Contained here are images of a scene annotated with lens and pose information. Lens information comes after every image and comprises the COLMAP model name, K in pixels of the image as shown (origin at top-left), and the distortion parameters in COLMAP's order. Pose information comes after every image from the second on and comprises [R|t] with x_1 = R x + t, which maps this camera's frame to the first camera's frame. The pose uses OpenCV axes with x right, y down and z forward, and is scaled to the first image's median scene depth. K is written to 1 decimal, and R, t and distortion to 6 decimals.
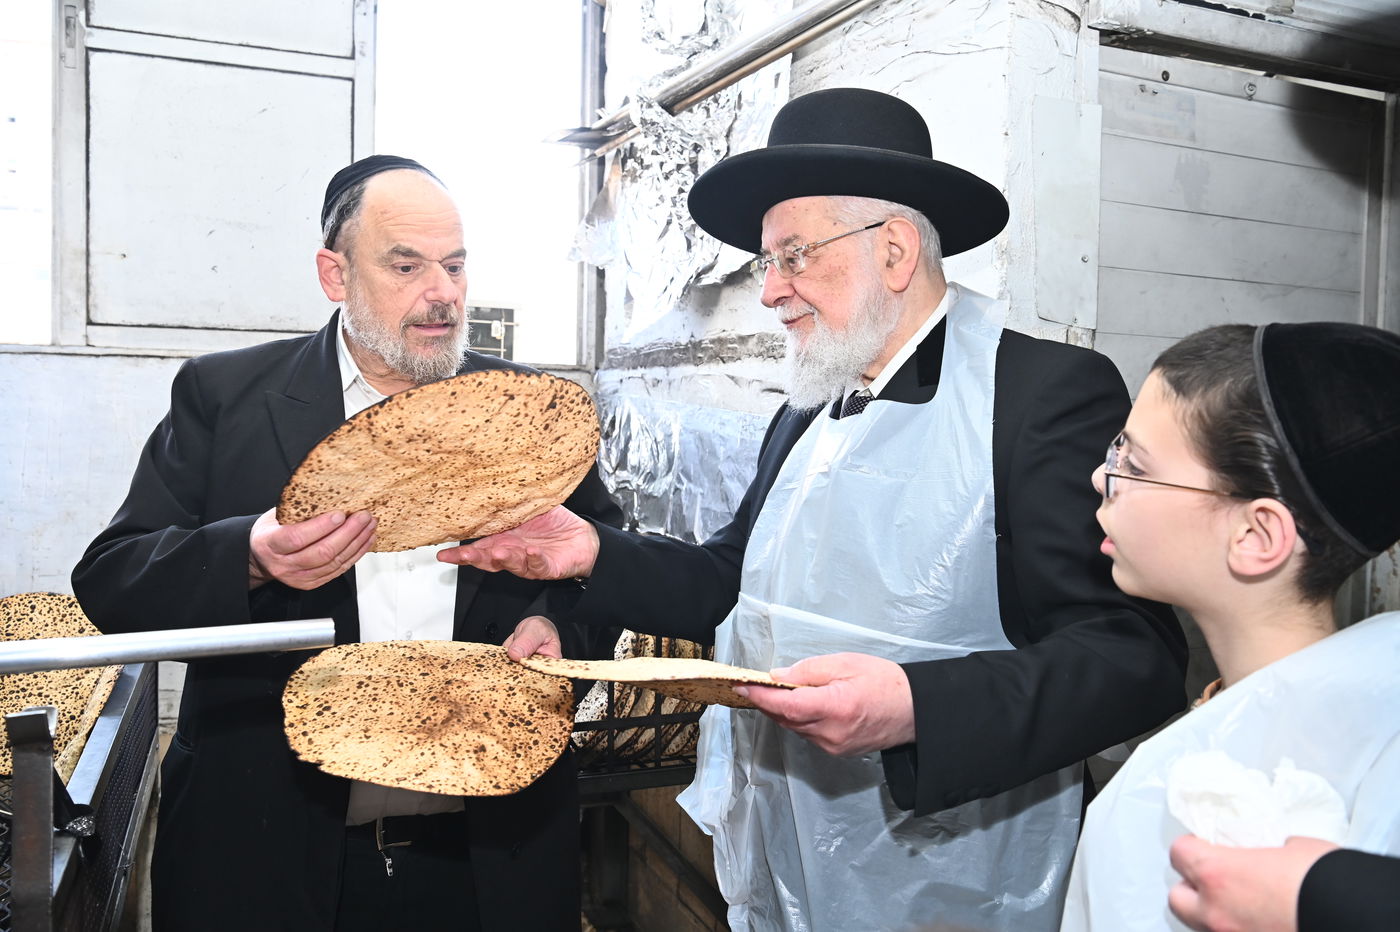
lens RADIAL K [[1268.8, 0, 696.7], [0, 1268.8, 487.5], [0, 0, 1]] dist [0.083261, 0.046279]
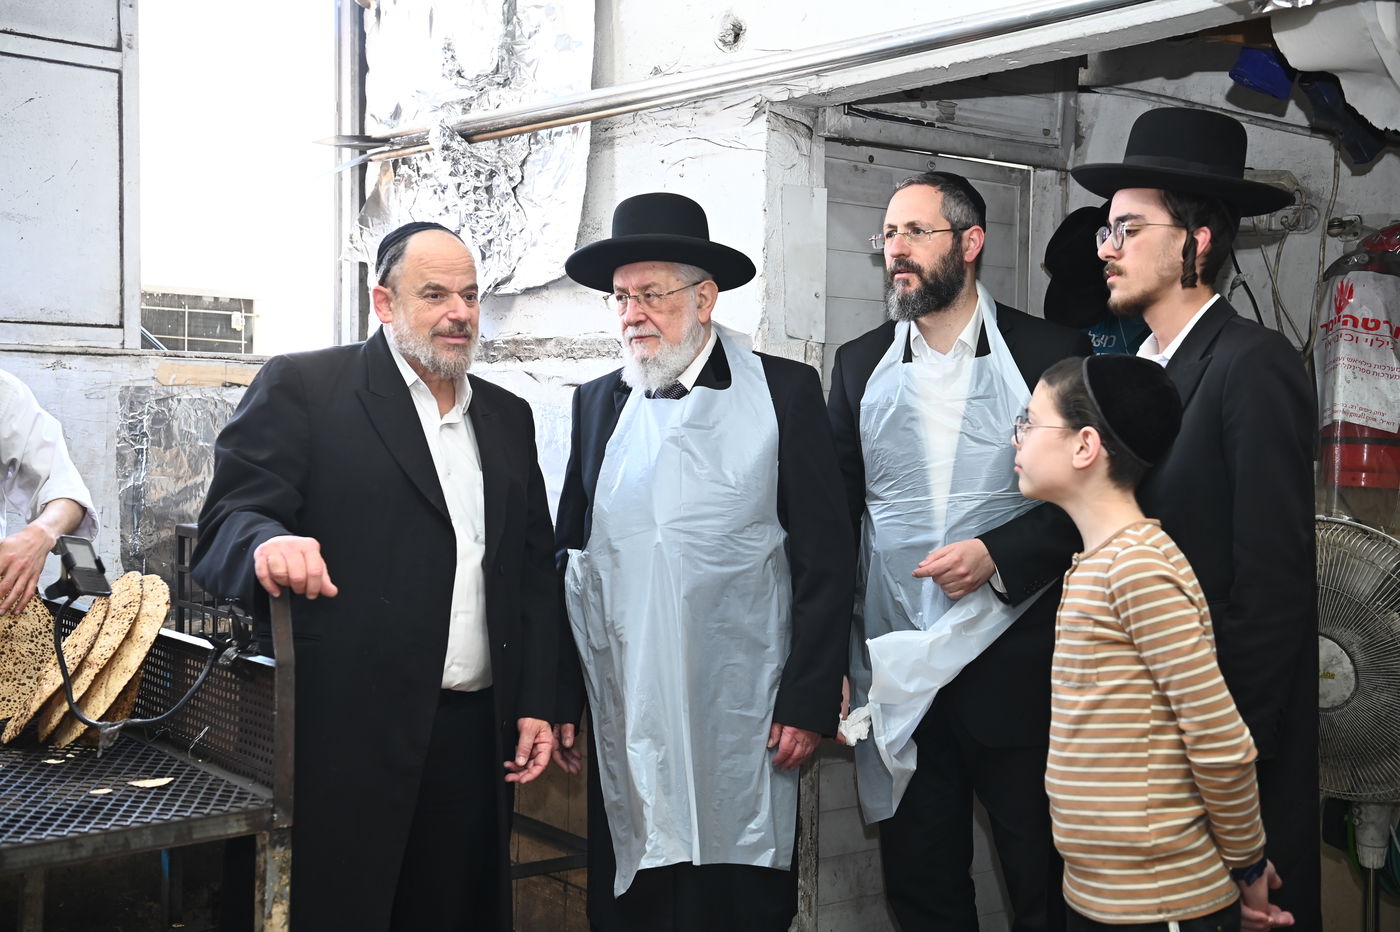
lens RADIAL K [[1937.4, 0, 703.8], [0, 1937.4, 474.1], [0, 0, 1]] dist [0.230756, 0.000000]
pose [[0.970917, 0.010887, 0.239168, -0.241841], [-0.000402, 0.999038, -0.043845, 0.083466], [-0.239415, 0.042474, 0.969988, -0.764571]]
